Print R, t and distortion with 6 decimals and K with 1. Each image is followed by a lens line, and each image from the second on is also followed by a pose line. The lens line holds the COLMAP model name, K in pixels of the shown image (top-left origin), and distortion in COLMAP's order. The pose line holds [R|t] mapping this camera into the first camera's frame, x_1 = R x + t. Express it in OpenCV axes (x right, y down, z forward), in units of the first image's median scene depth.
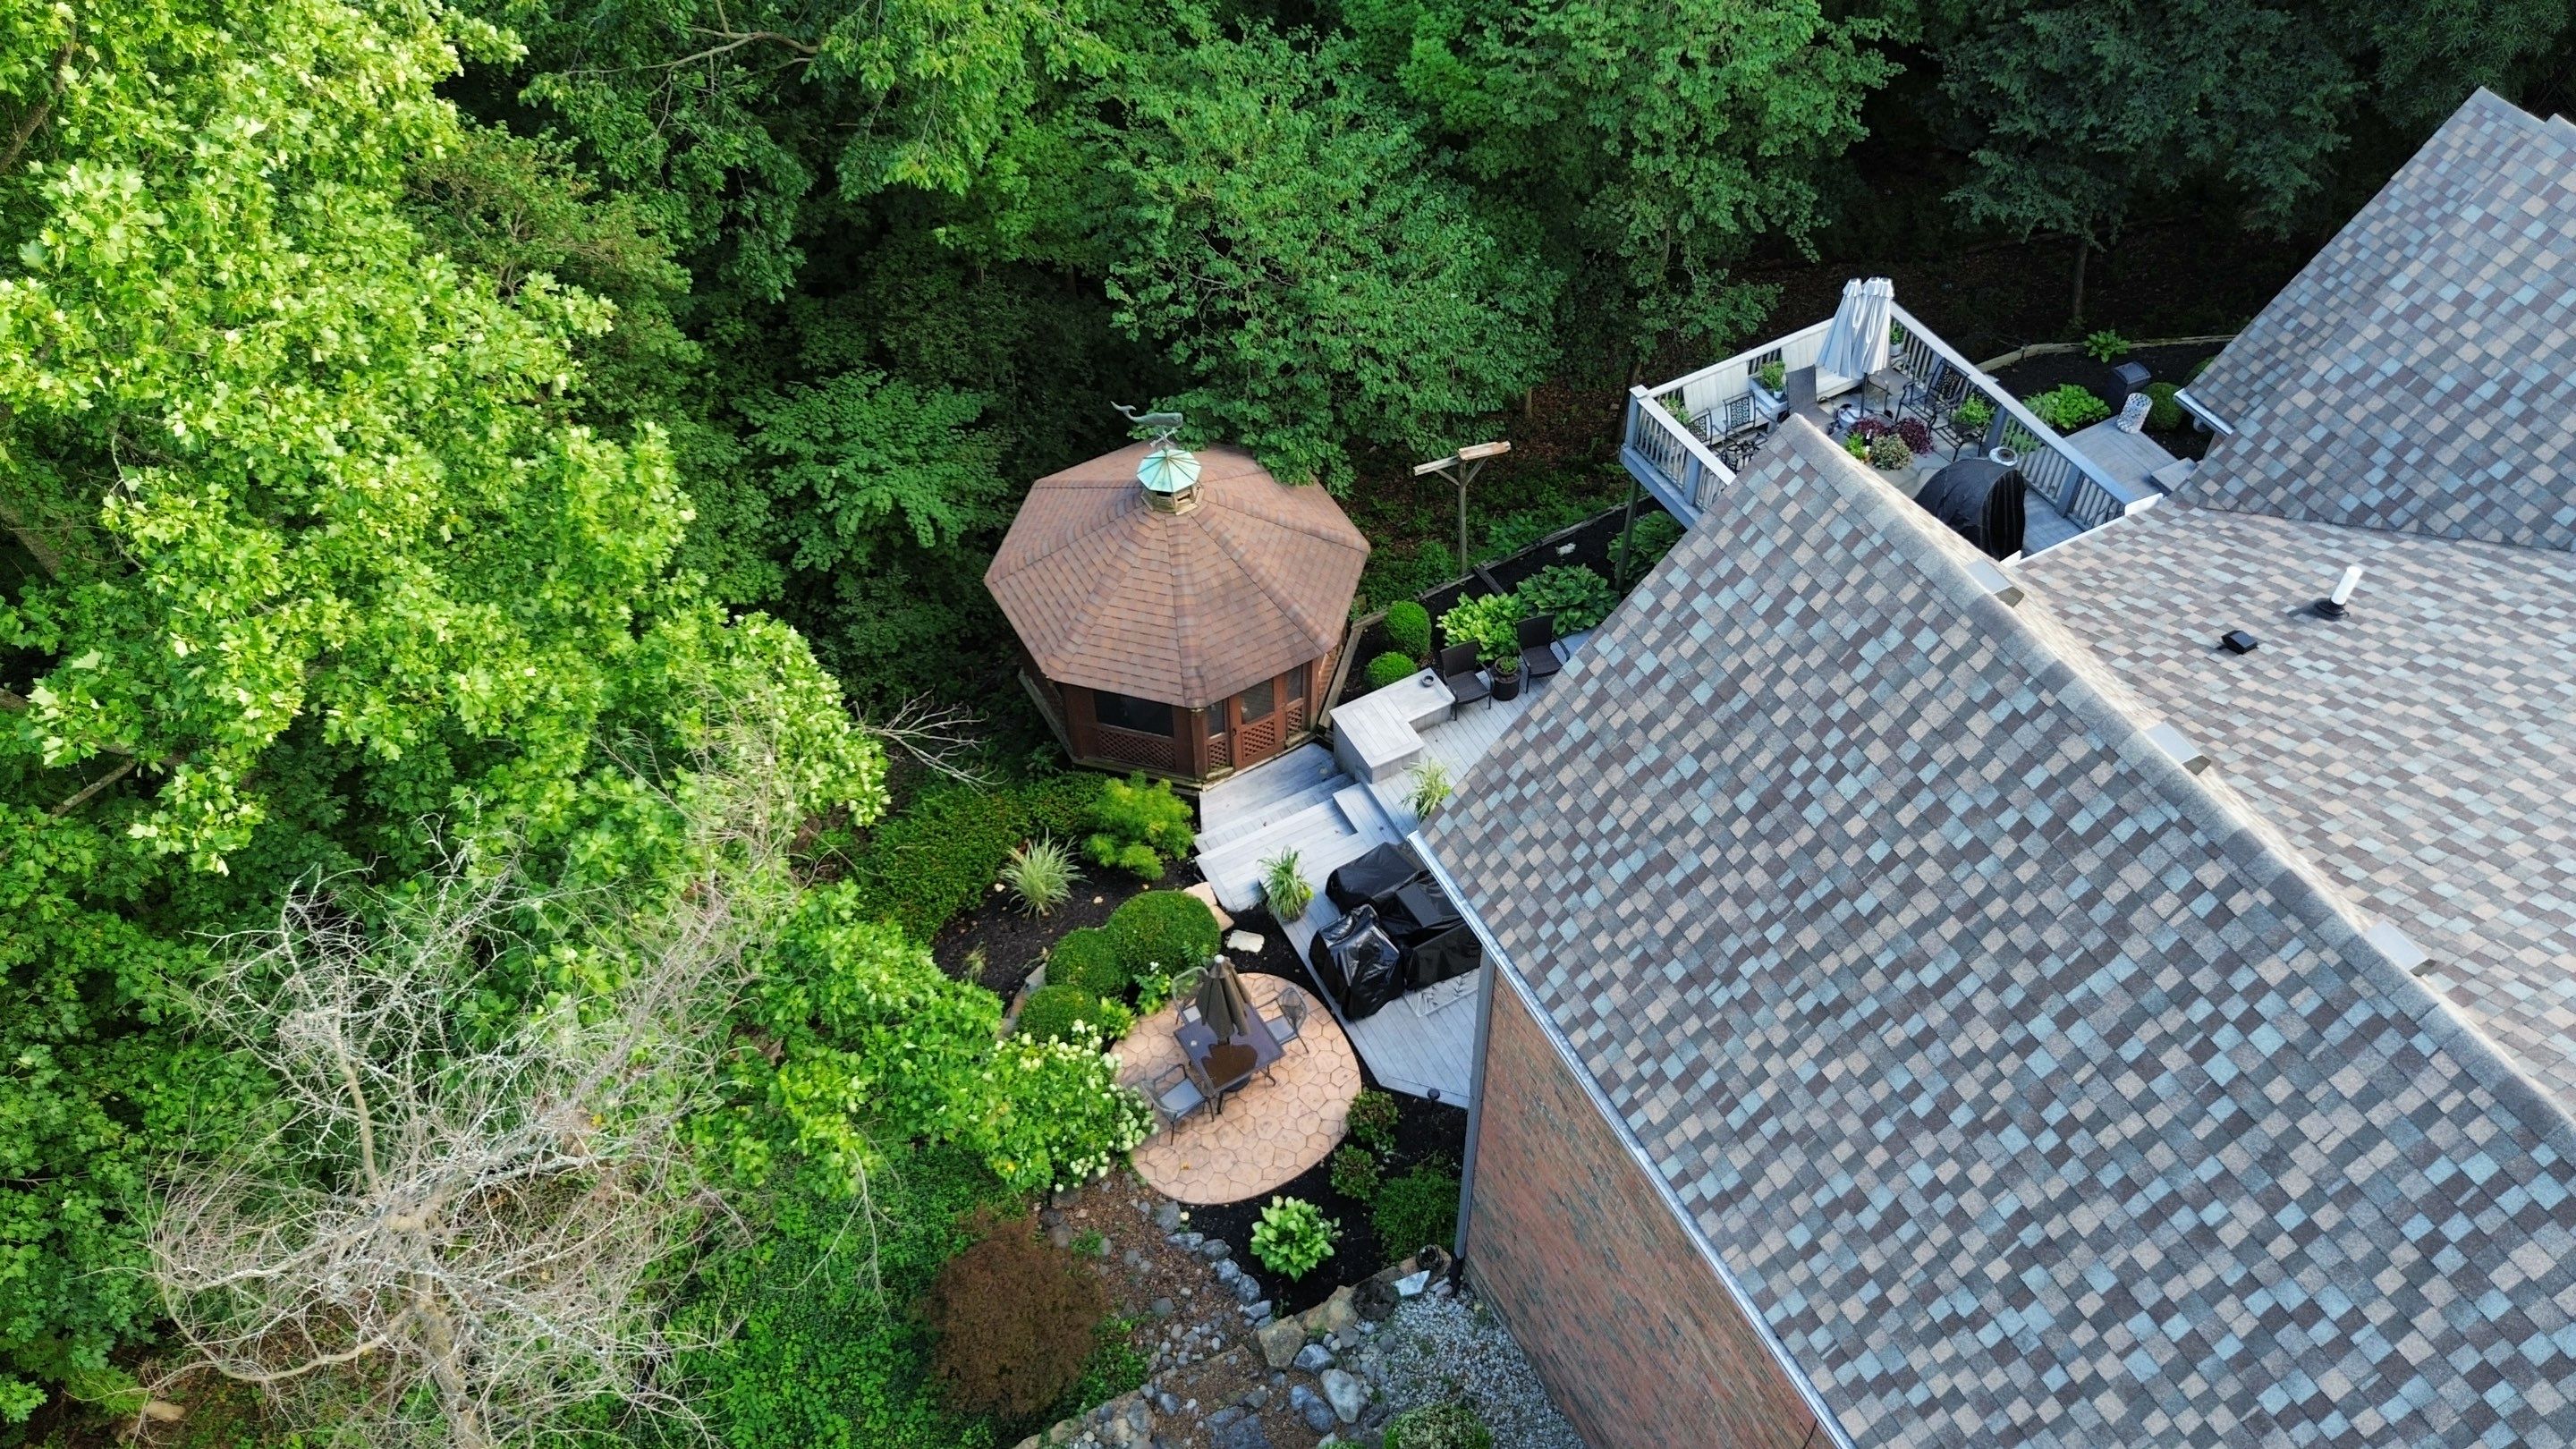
lens RADIAL K [[1833.7, 0, 1275.9], [0, 1833.7, 737.3], [0, 0, 1]] dist [0.068208, -0.080040]
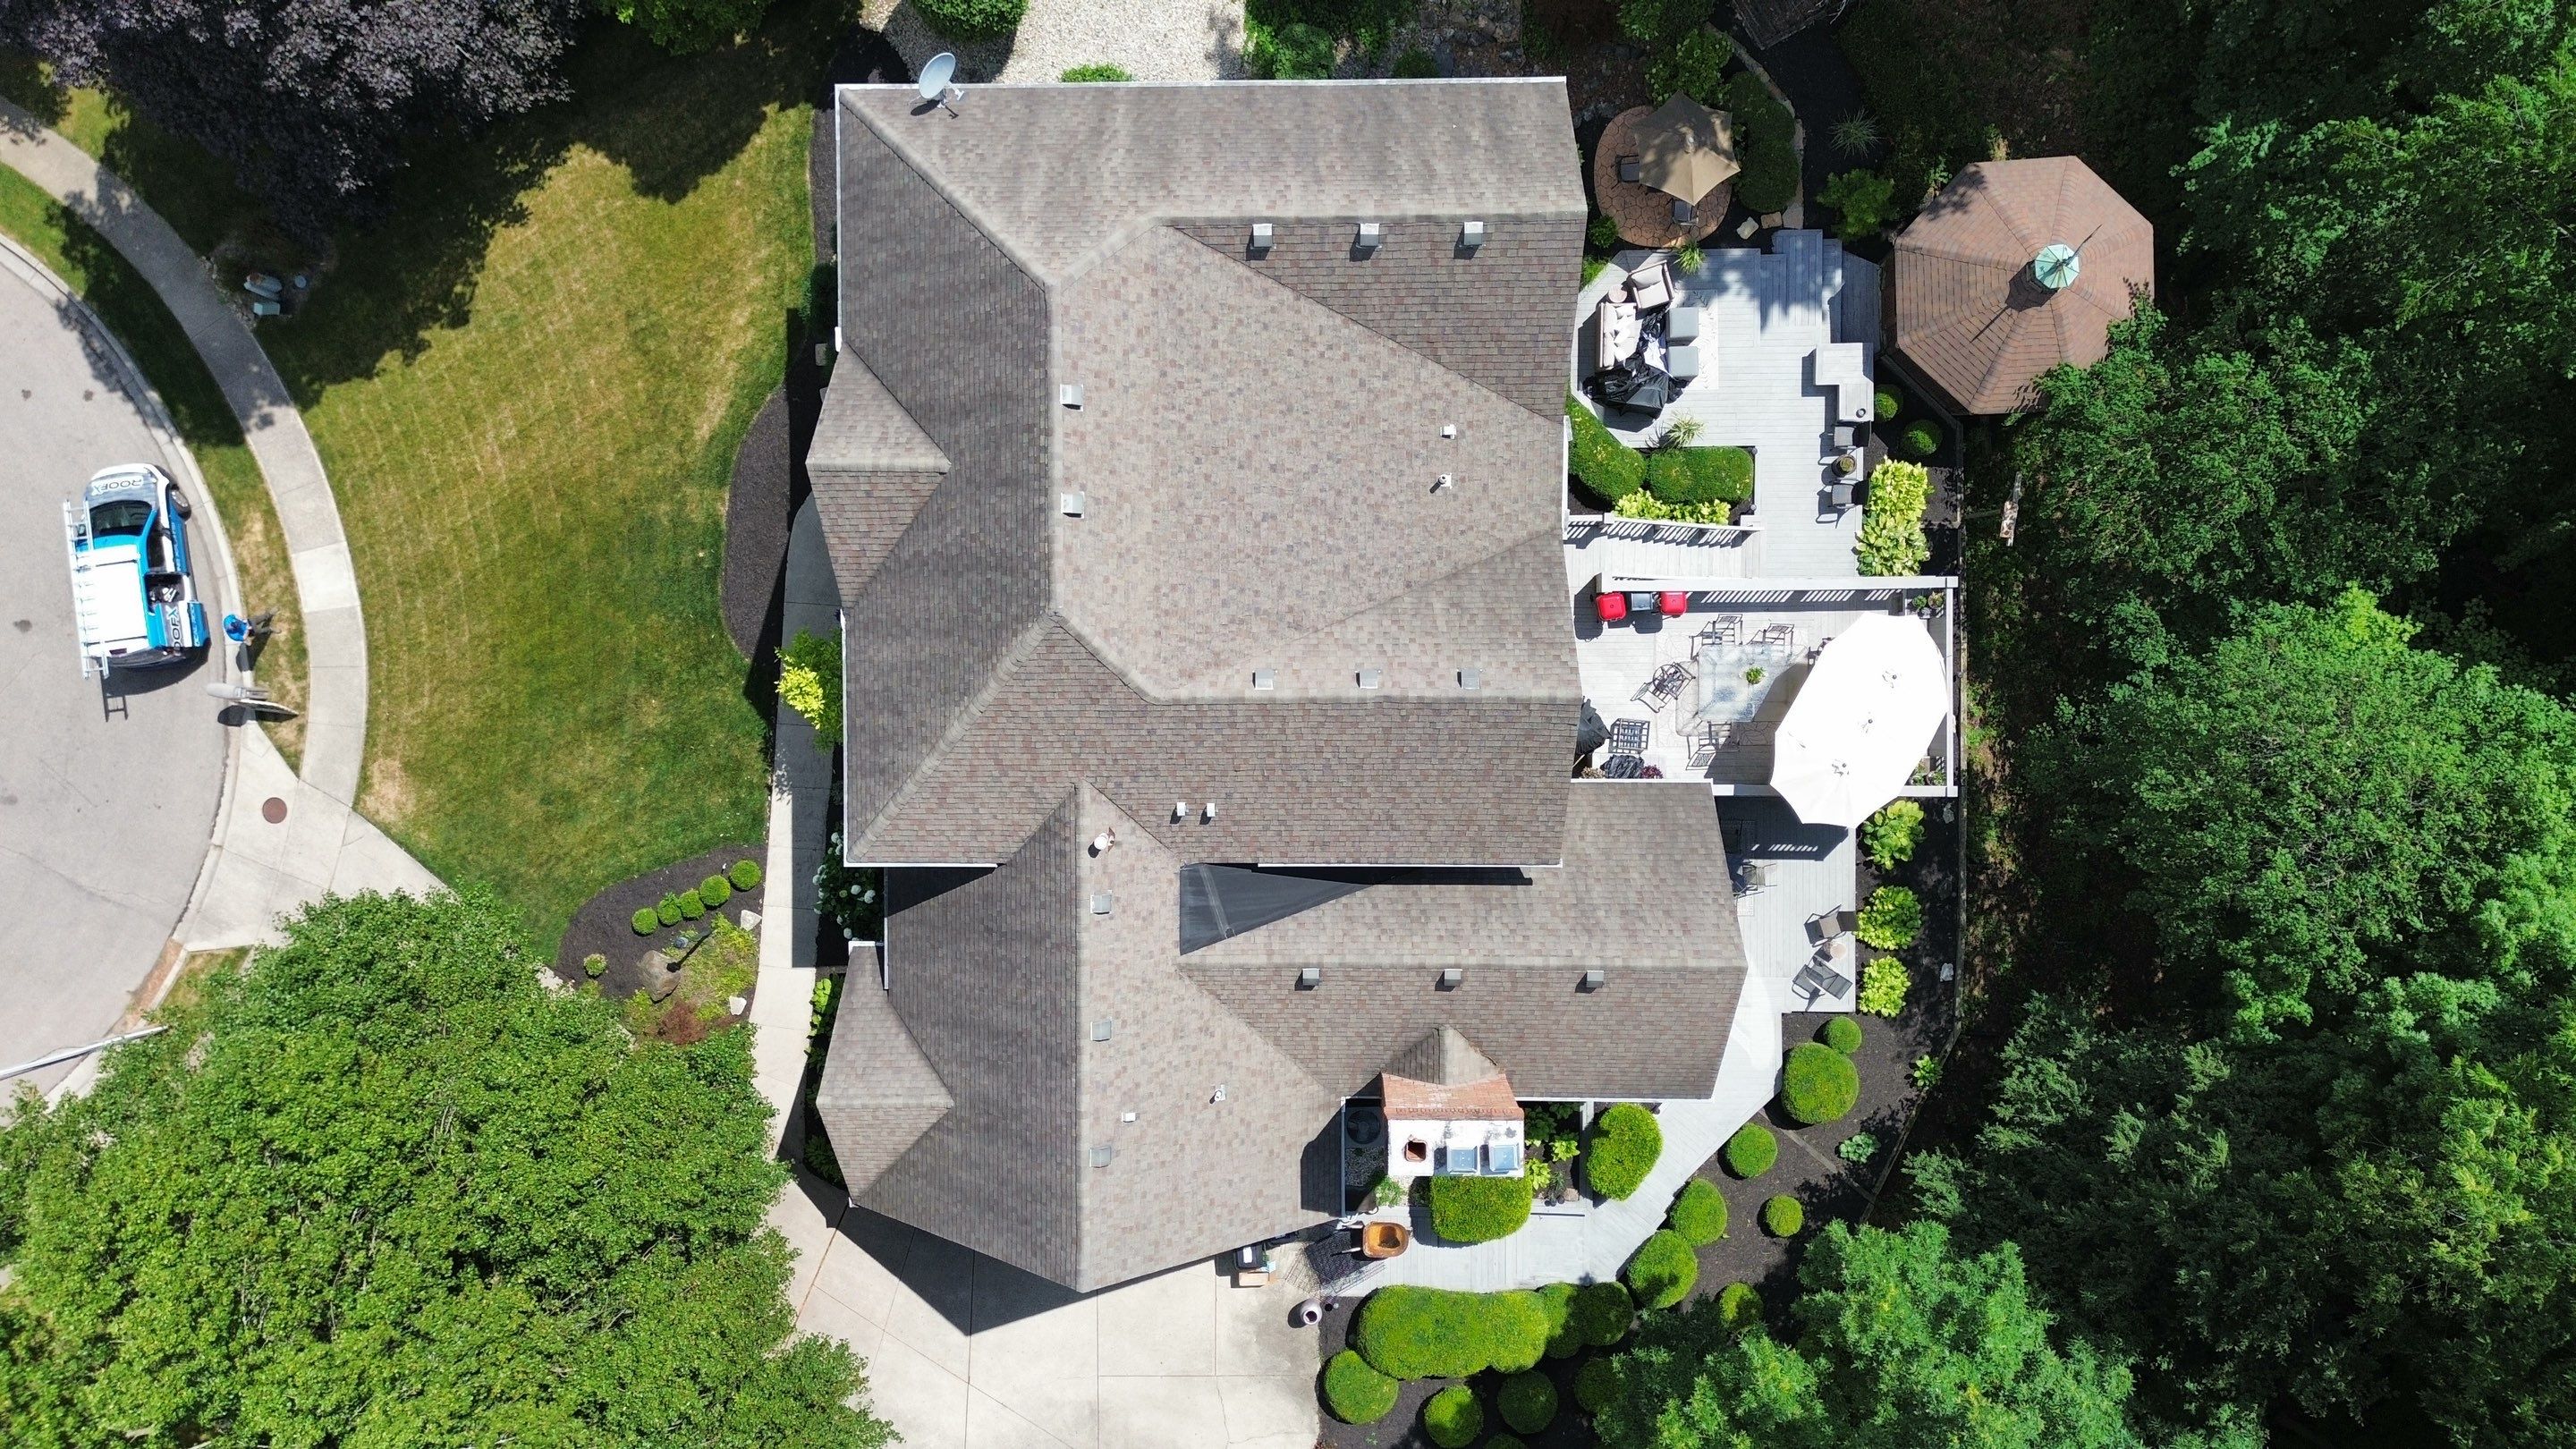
lens RADIAL K [[1833.7, 0, 1276.1], [0, 1833.7, 739.9], [0, 0, 1]] dist [0.068208, -0.080040]
pose [[-0.456614, 0.886987, 0.068983, 0.444589], [-0.648753, -0.385023, 0.656412, -0.832153], [0.608789, 0.254974, 0.751242, -0.370532]]
